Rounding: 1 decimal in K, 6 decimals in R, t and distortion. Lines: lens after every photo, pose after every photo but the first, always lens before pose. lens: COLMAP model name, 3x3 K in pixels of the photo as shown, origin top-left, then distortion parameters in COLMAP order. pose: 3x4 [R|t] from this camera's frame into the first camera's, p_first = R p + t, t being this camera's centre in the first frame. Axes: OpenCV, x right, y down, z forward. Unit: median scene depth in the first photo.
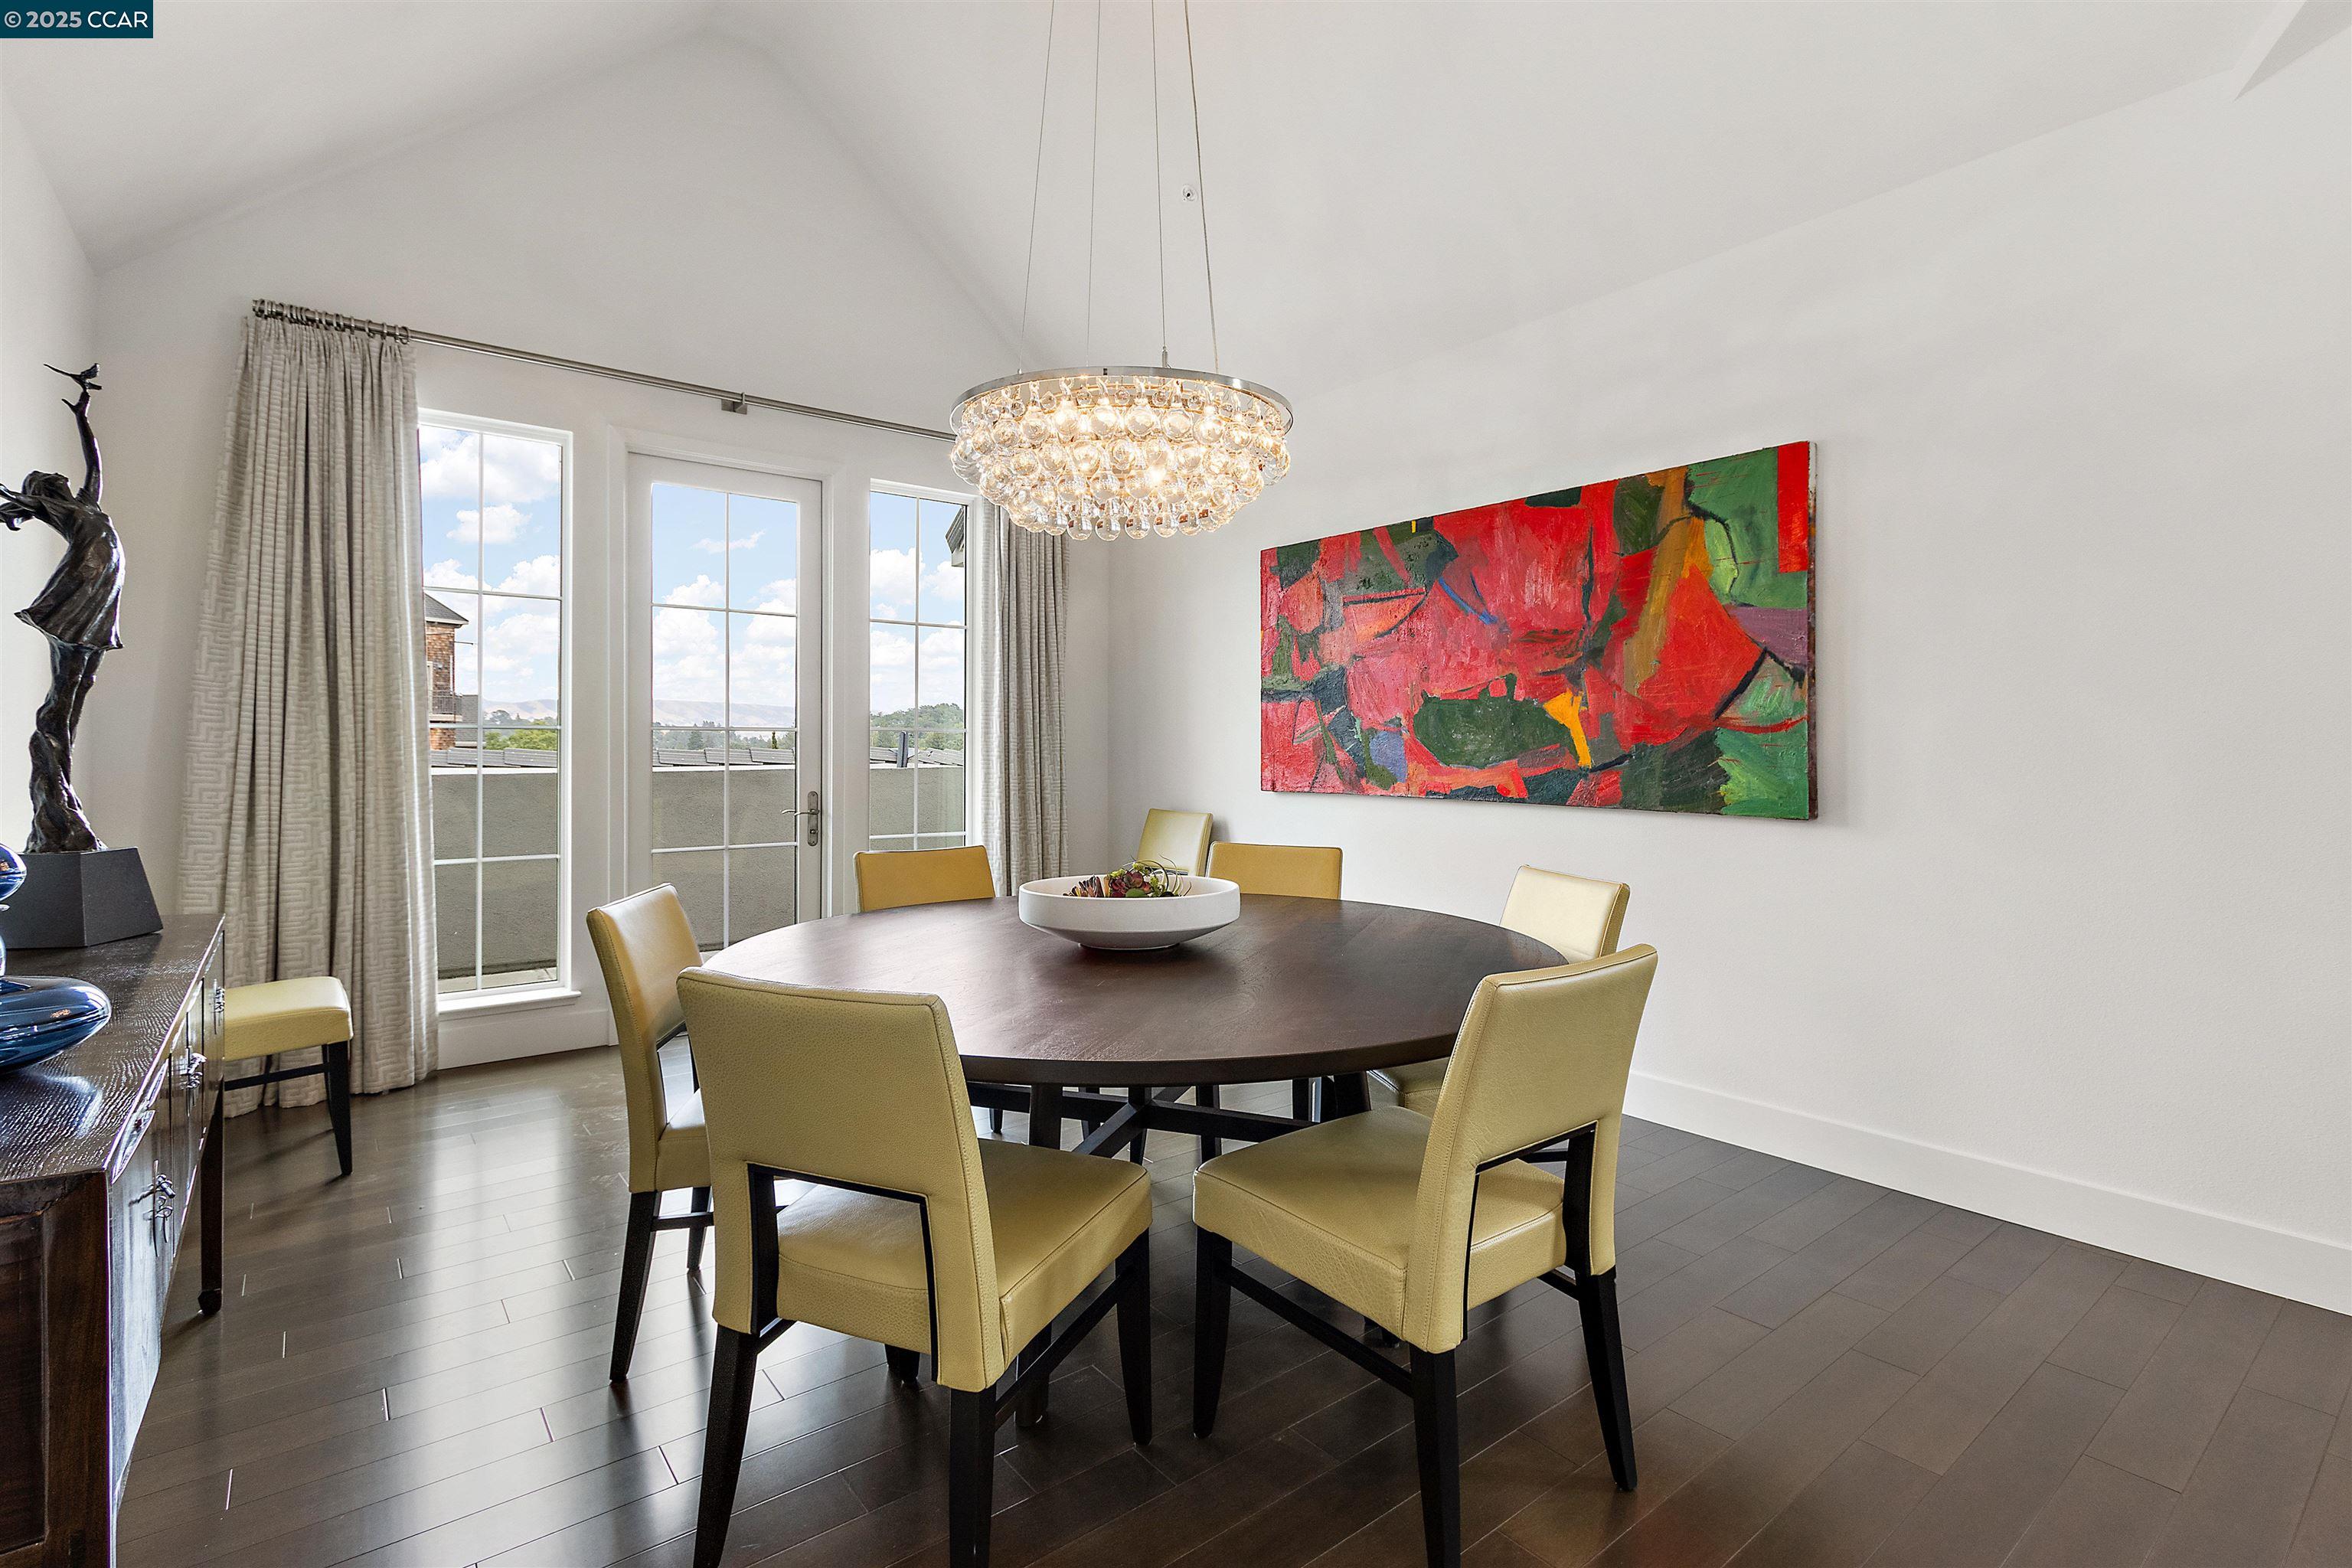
lens RADIAL K [[1101.0, 0, 1171.5], [0, 1101.0, 759.6], [0, 0, 1]] dist [-0.000666, -0.000037]
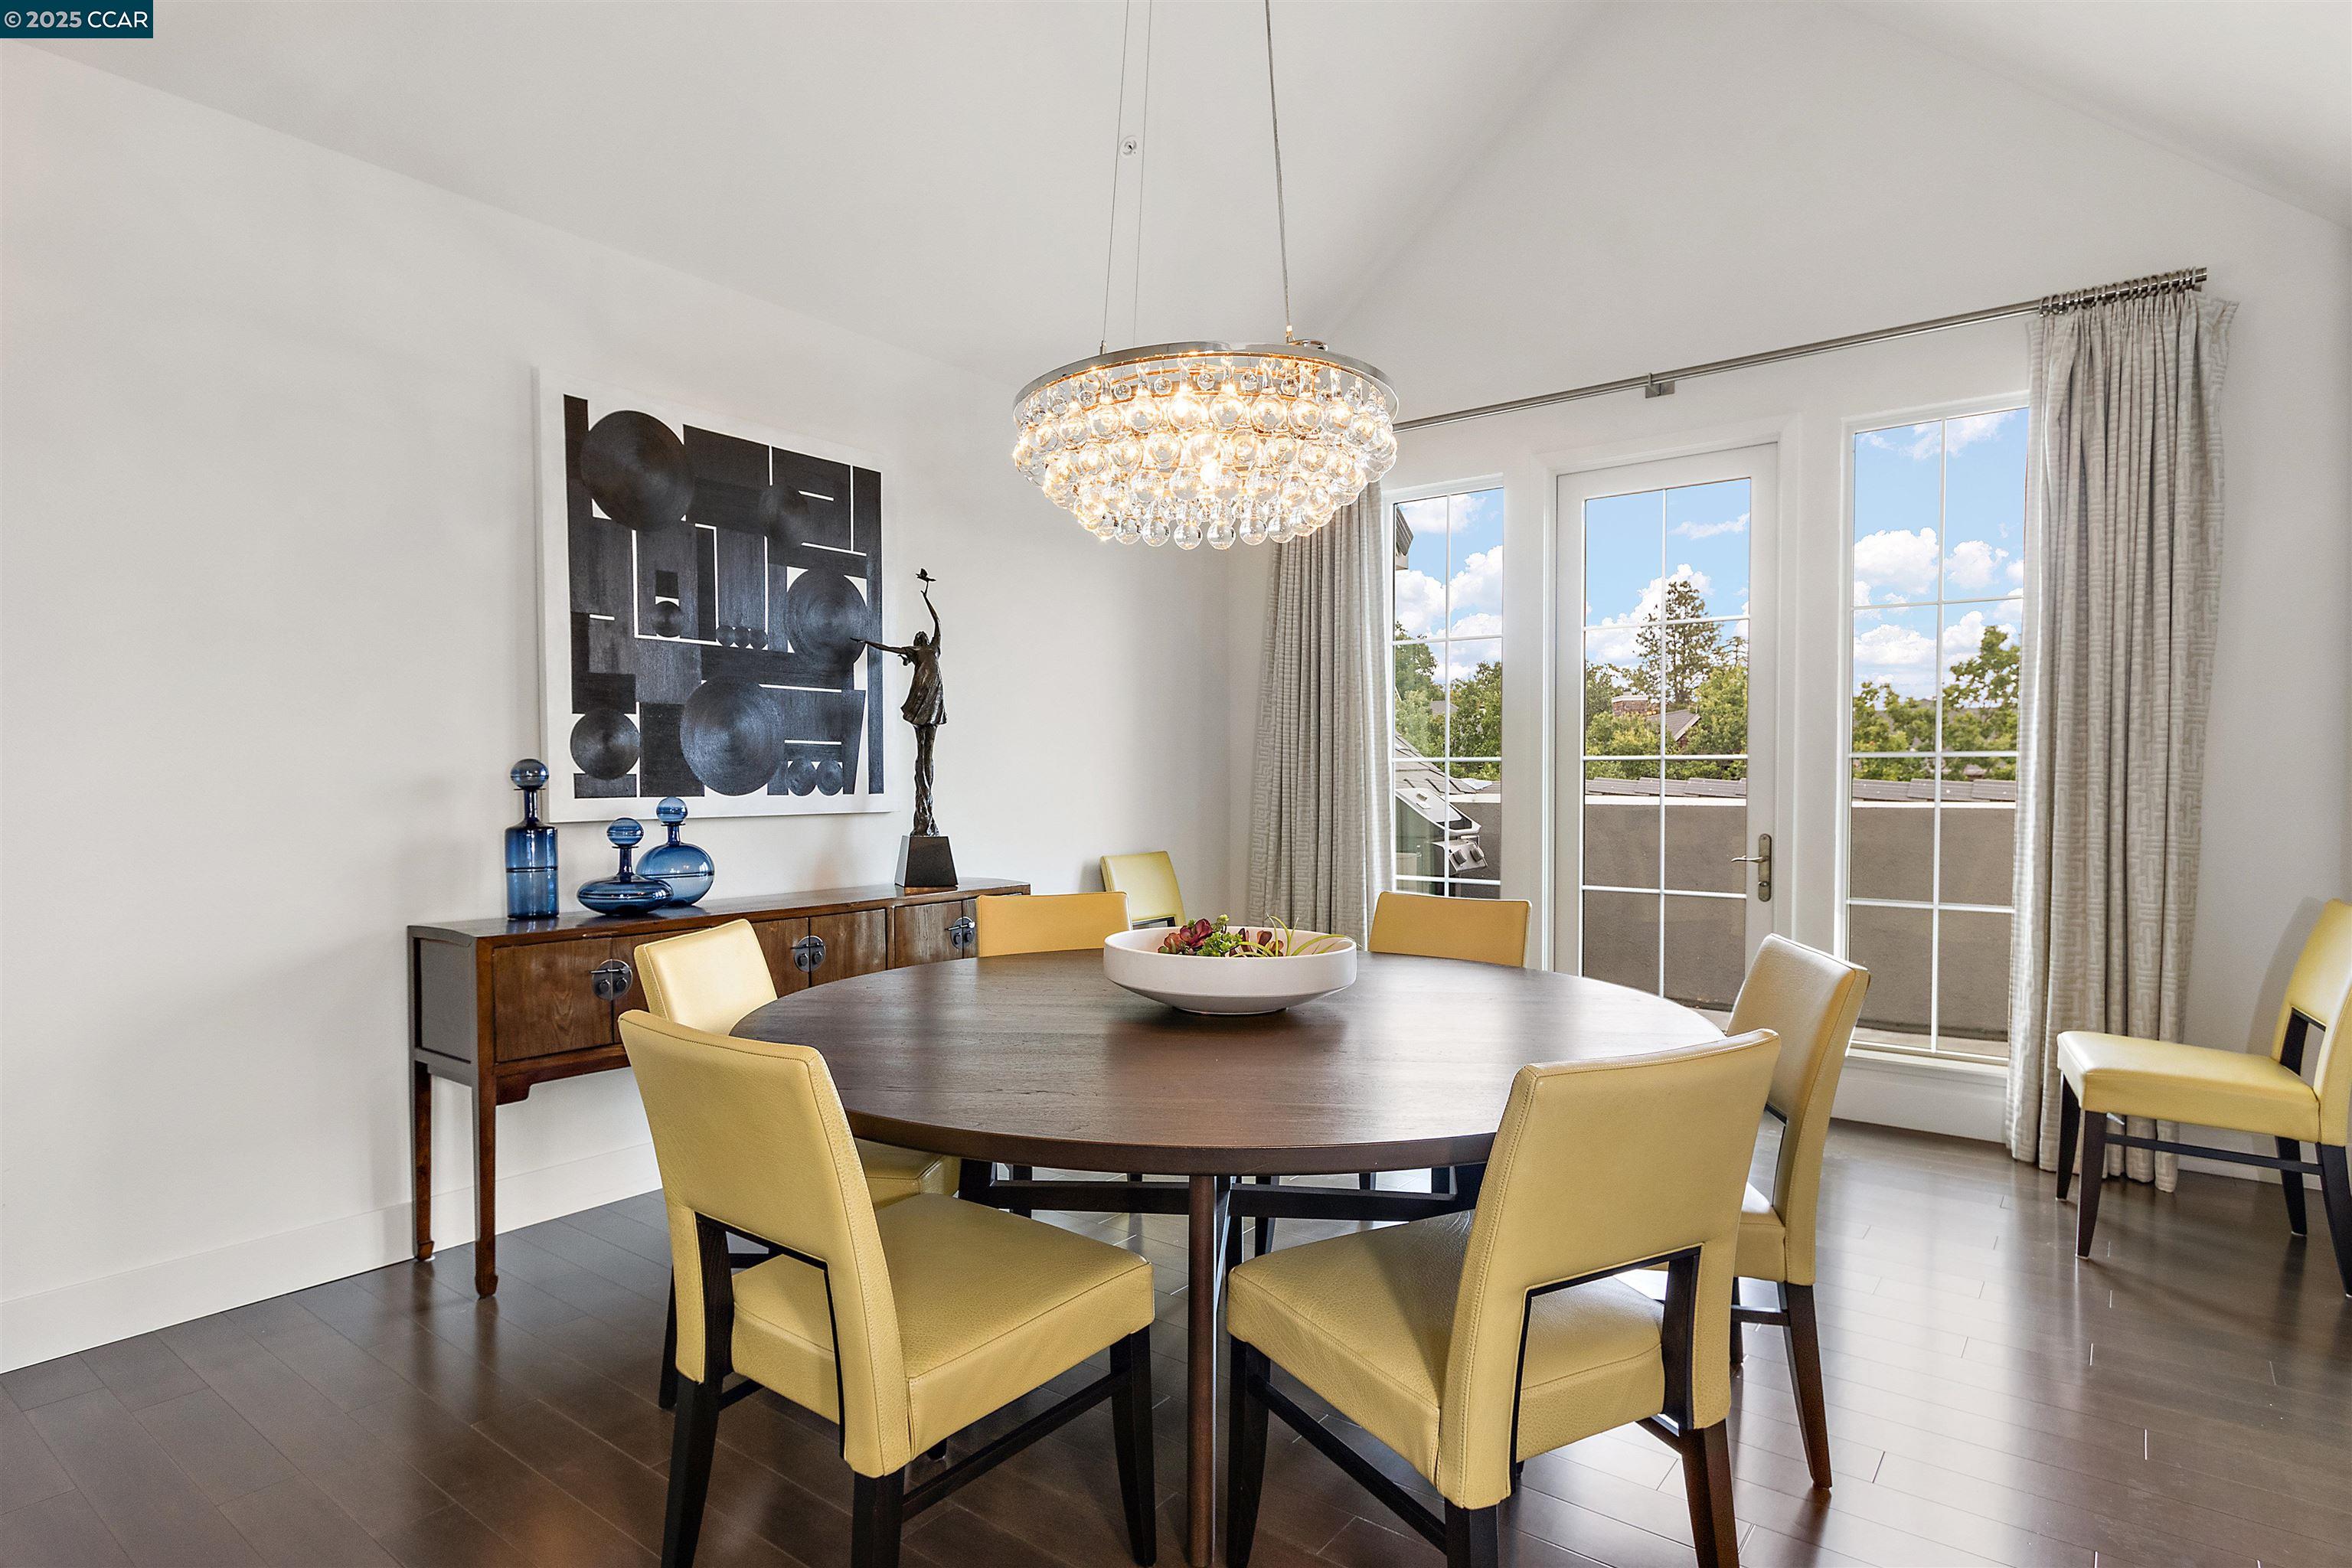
lens RADIAL K [[1241.6, 0, 1176.0], [0, 1241.6, 784.0], [0, 0, 1]] dist [0.000305, -0.000082]
pose [[0.245423, 0.002919, -0.969412, 0.442806], [-0.009296, 0.999957, 0.000658, -0.003491], [0.969372, 0.008851, 0.245439, 0.365398]]
